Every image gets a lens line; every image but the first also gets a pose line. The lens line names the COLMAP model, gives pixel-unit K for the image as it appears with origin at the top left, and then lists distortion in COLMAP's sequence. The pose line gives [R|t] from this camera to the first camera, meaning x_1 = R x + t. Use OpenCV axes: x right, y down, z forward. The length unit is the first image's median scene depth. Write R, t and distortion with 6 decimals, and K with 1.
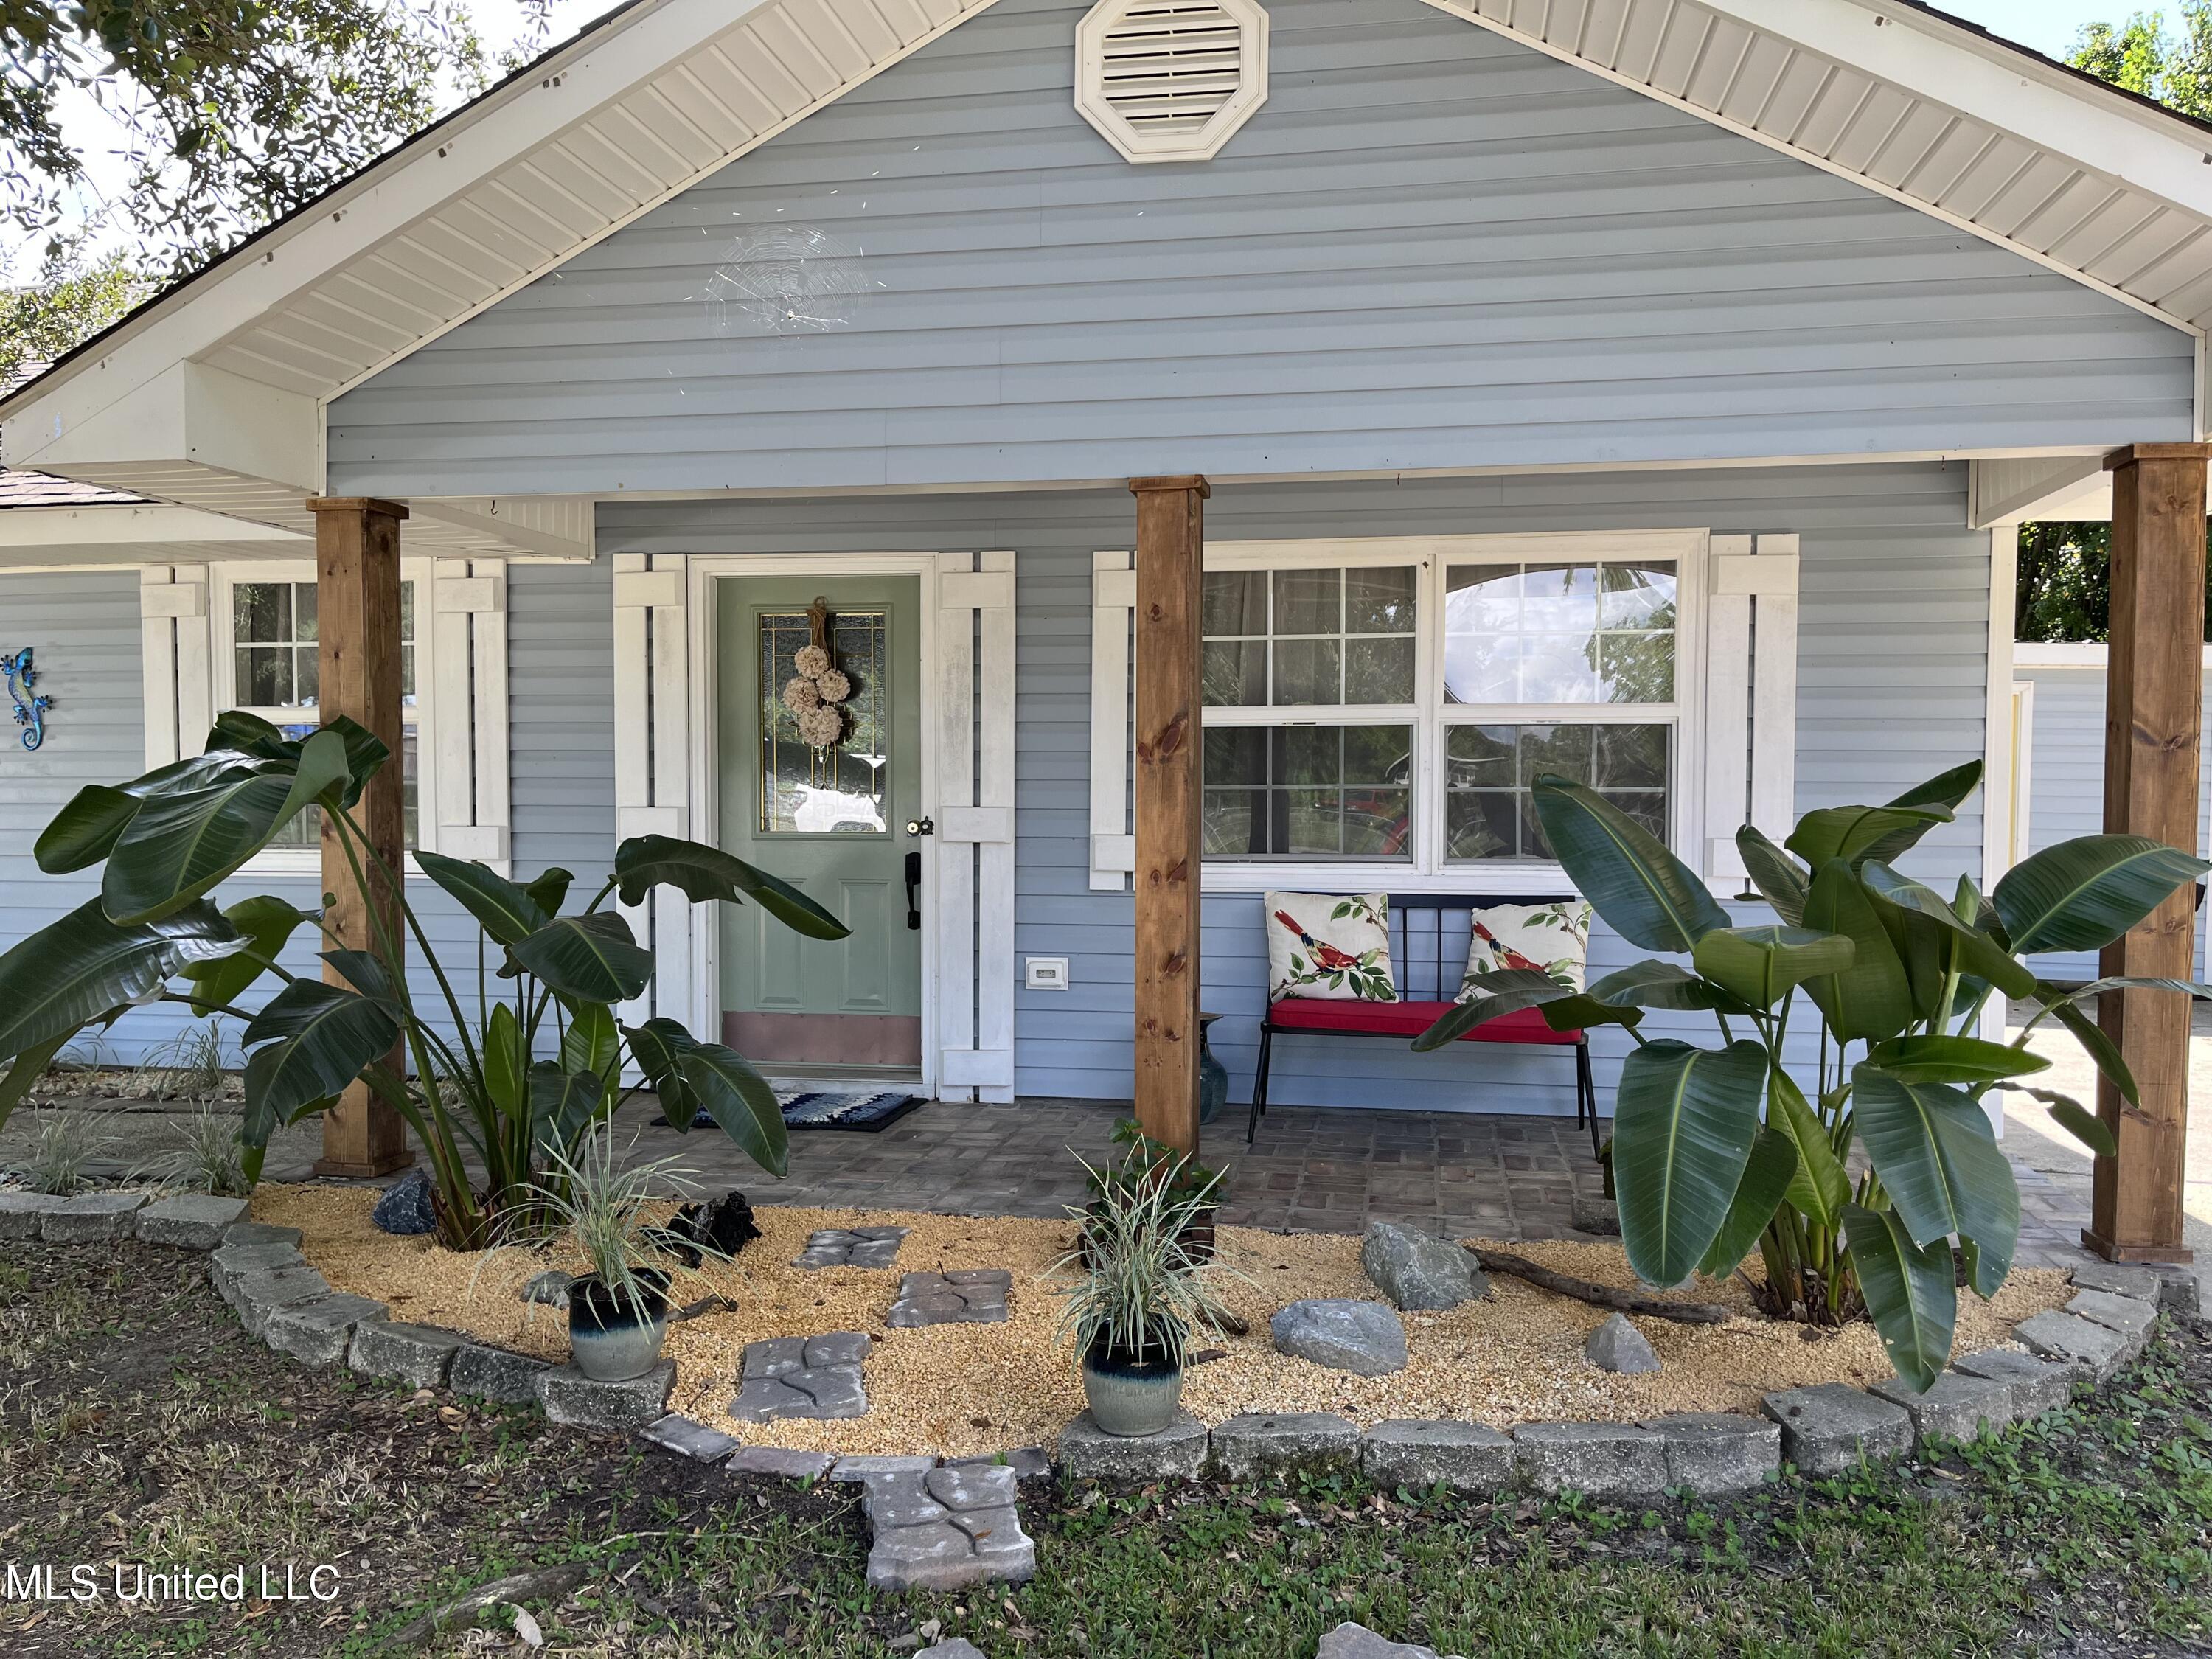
lens RADIAL K [[1682.4, 0, 1100.1], [0, 1682.4, 831.1], [0, 0, 1]] dist [0.088852, -0.124453]
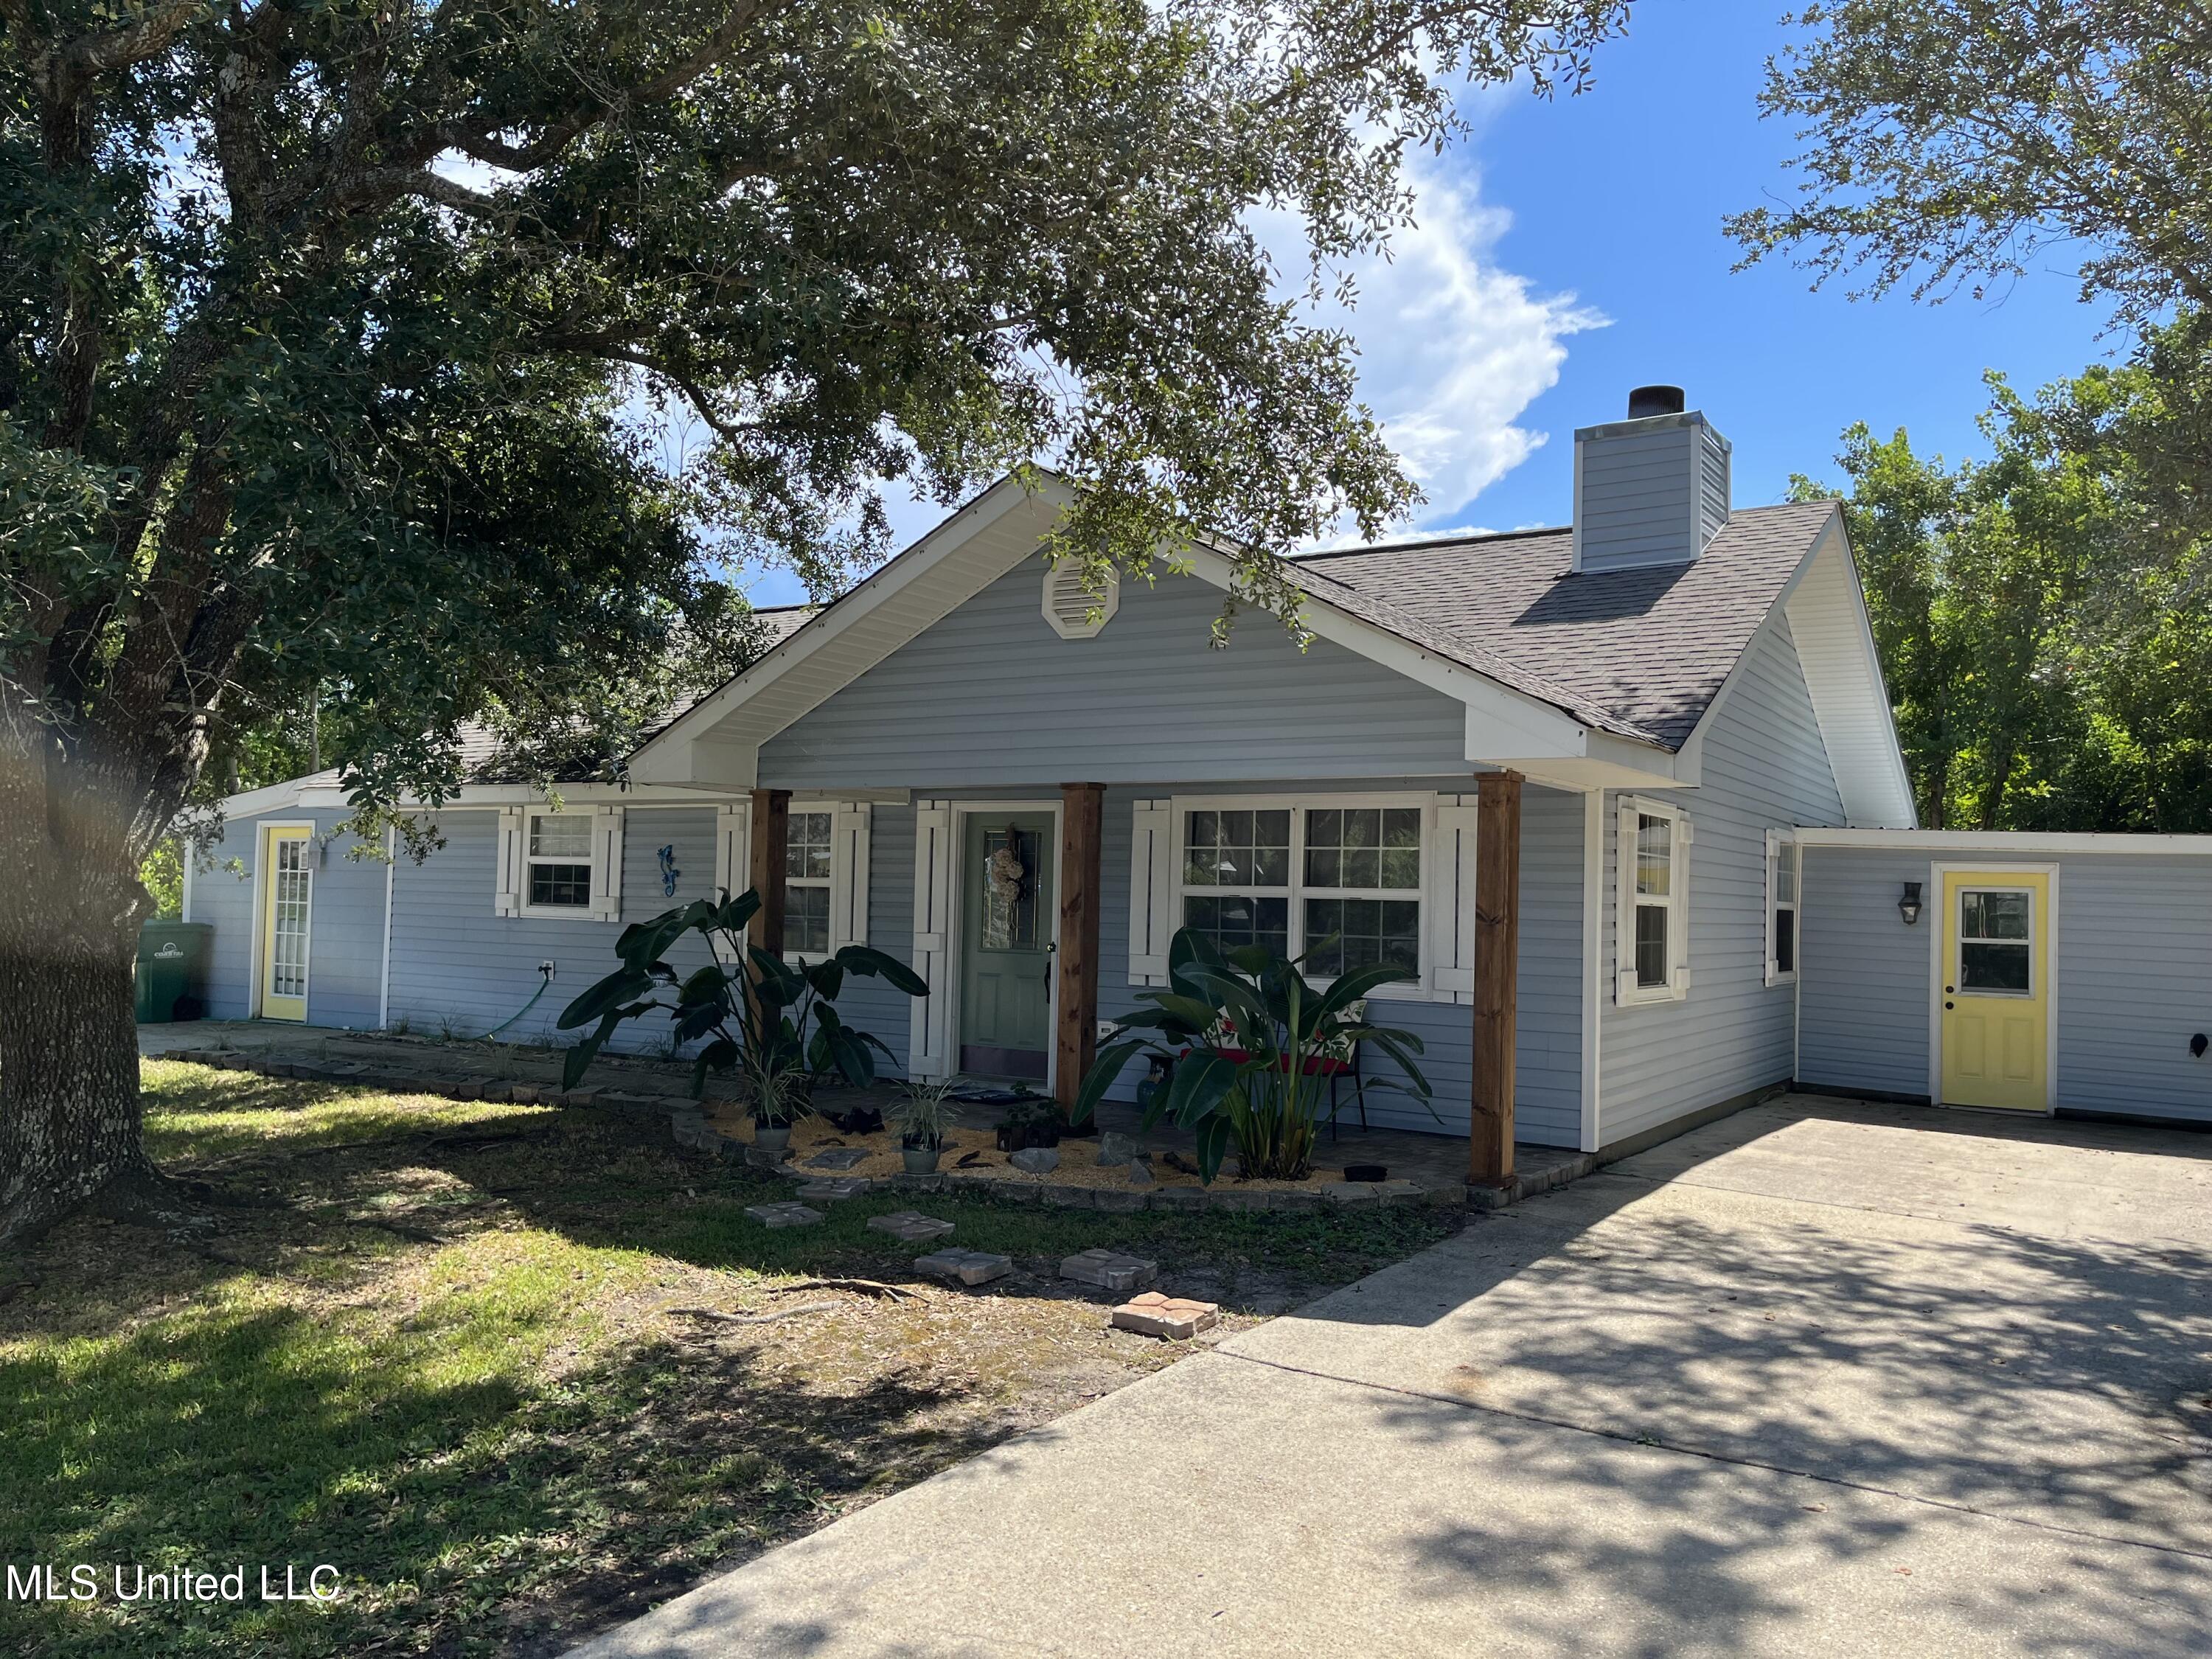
lens RADIAL K [[1674.5, 0, 1111.3], [0, 1674.5, 840.1], [0, 0, 1]] dist [0.086051, -0.103684]
pose [[0.925971, 0.004359, -0.377568, 0.699427], [-0.031394, 0.997360, -0.065477, -0.002141], [0.376286, 0.072483, 0.923664, -0.731315]]
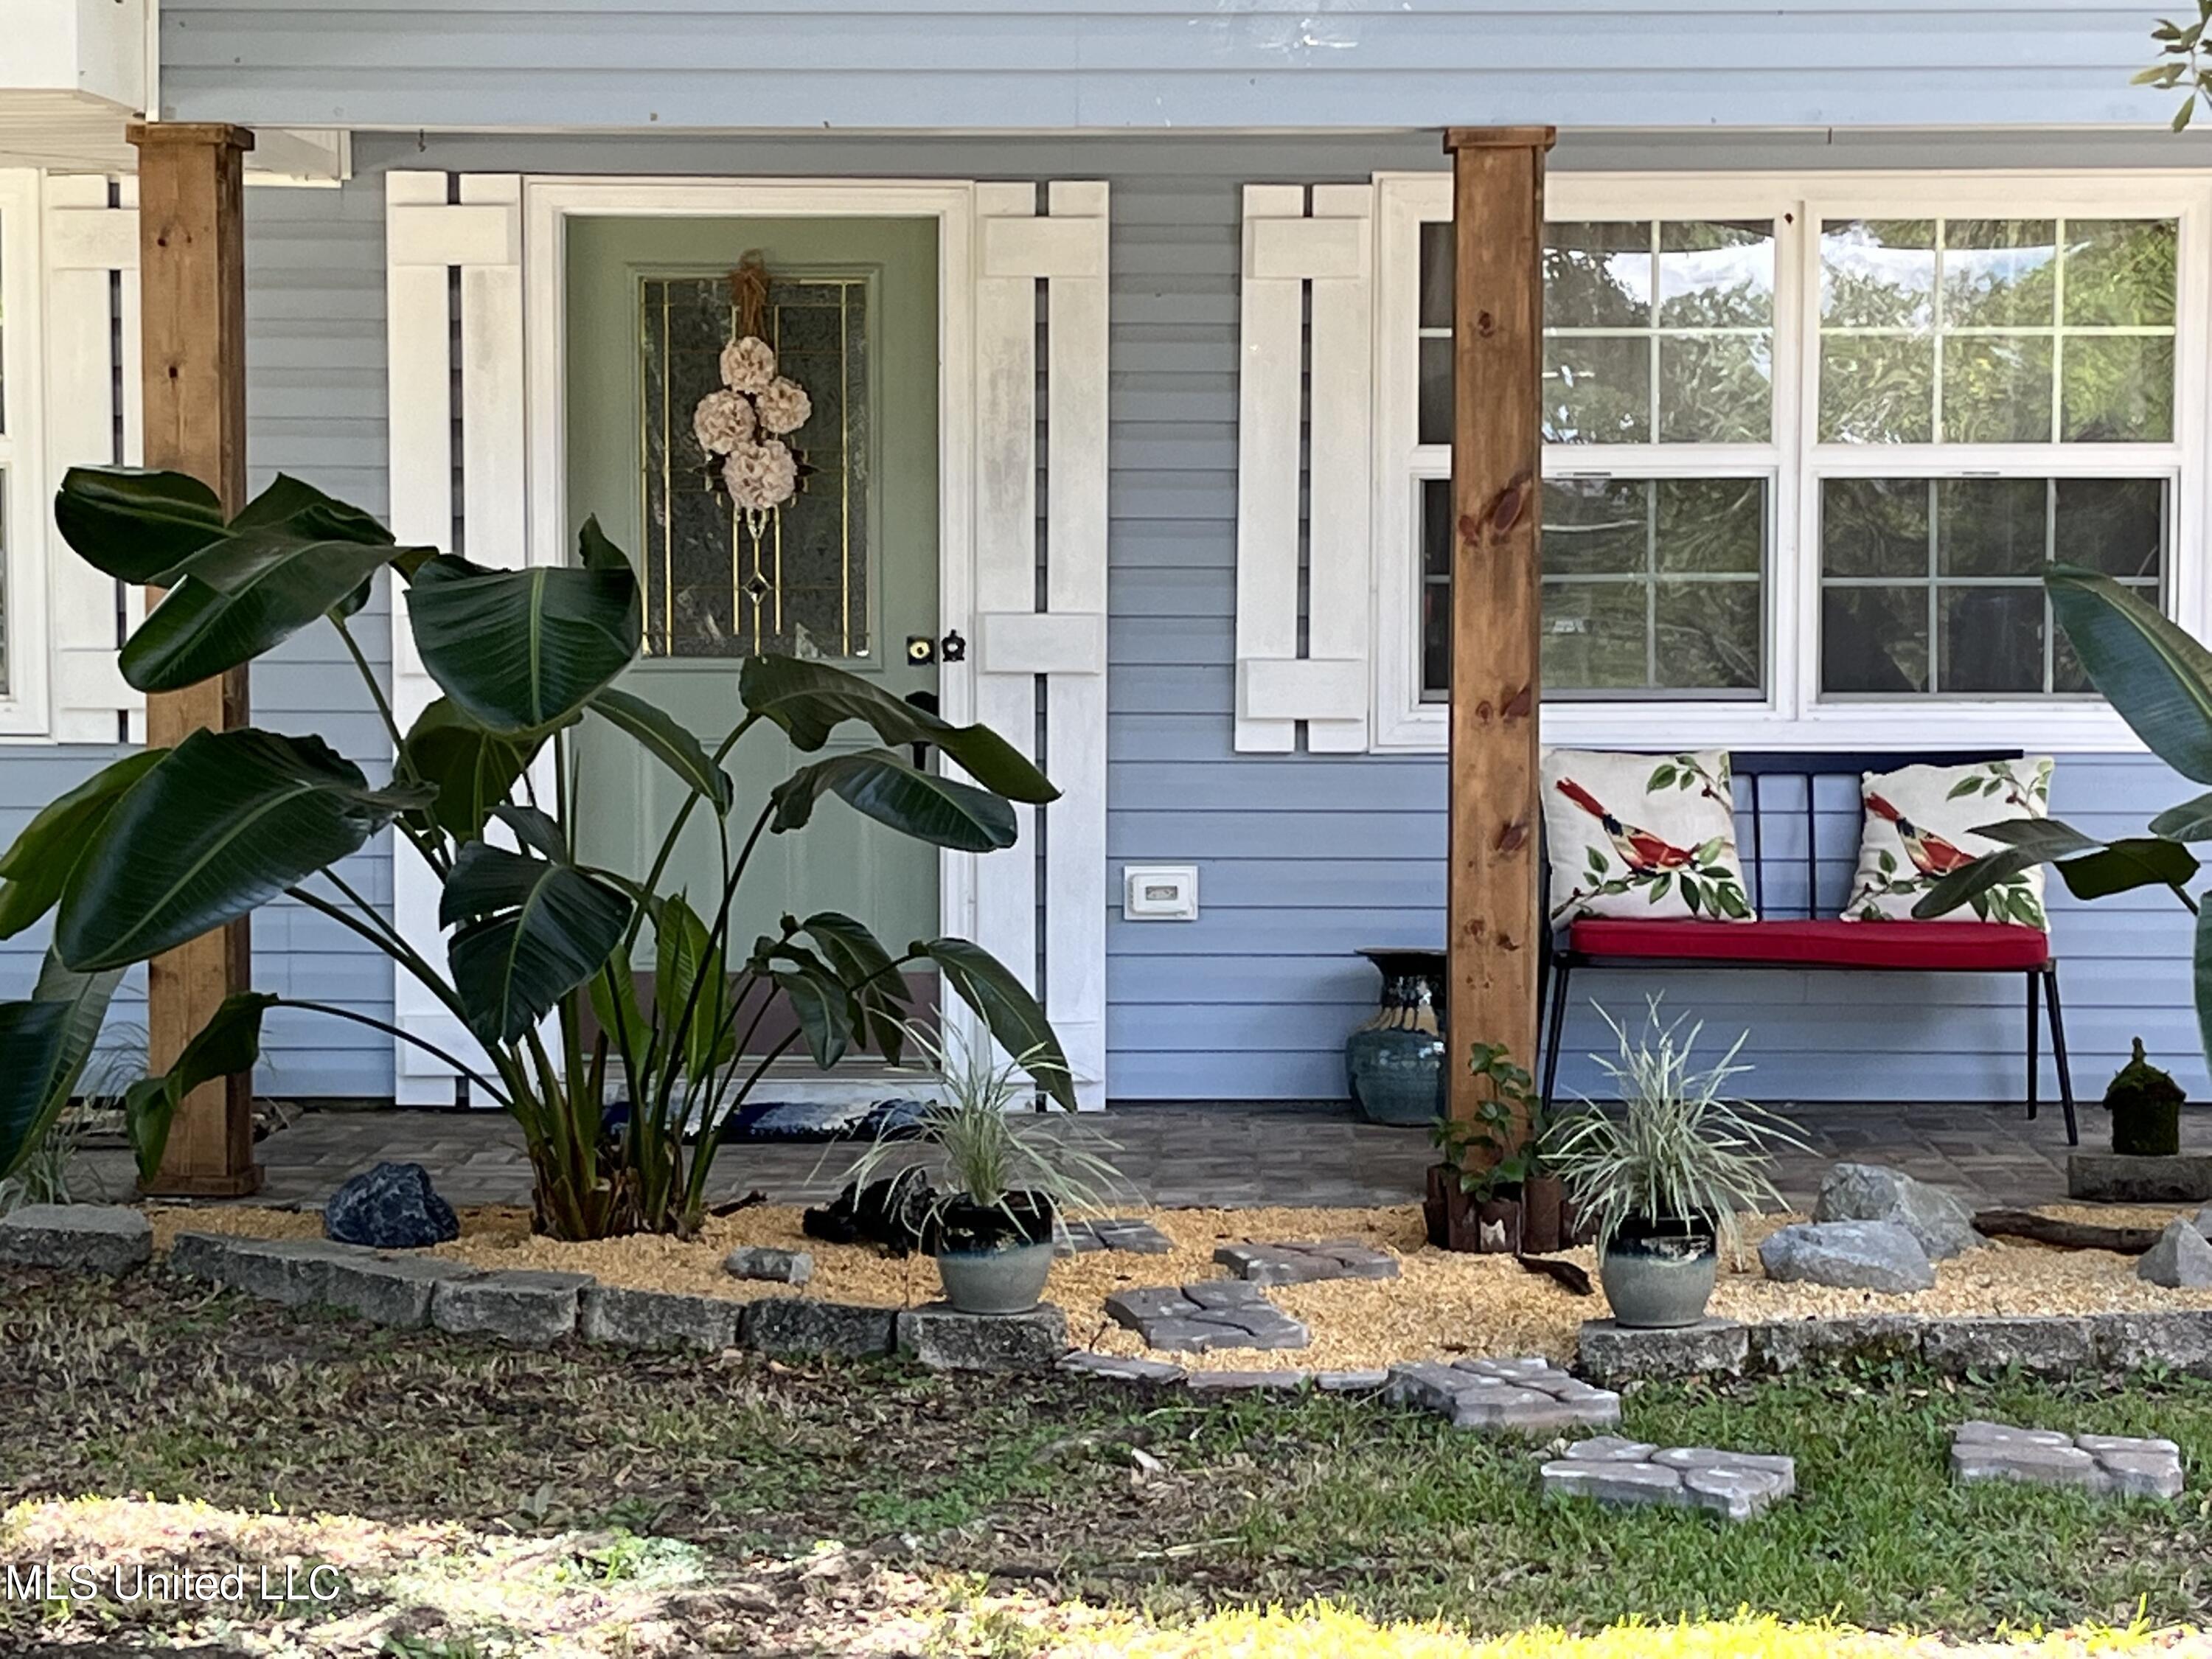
lens RADIAL K [[5010.3, 0, 1106.0], [0, 5010.3, 829.5], [0, 0, 1]] dist [0.137421, 0.355225]
pose [[0.985920, -0.010254, 0.166905, -0.370546], [0.006167, 0.999669, 0.024985, 0.018943], [-0.167106, -0.023604, 0.985656, -0.794689]]
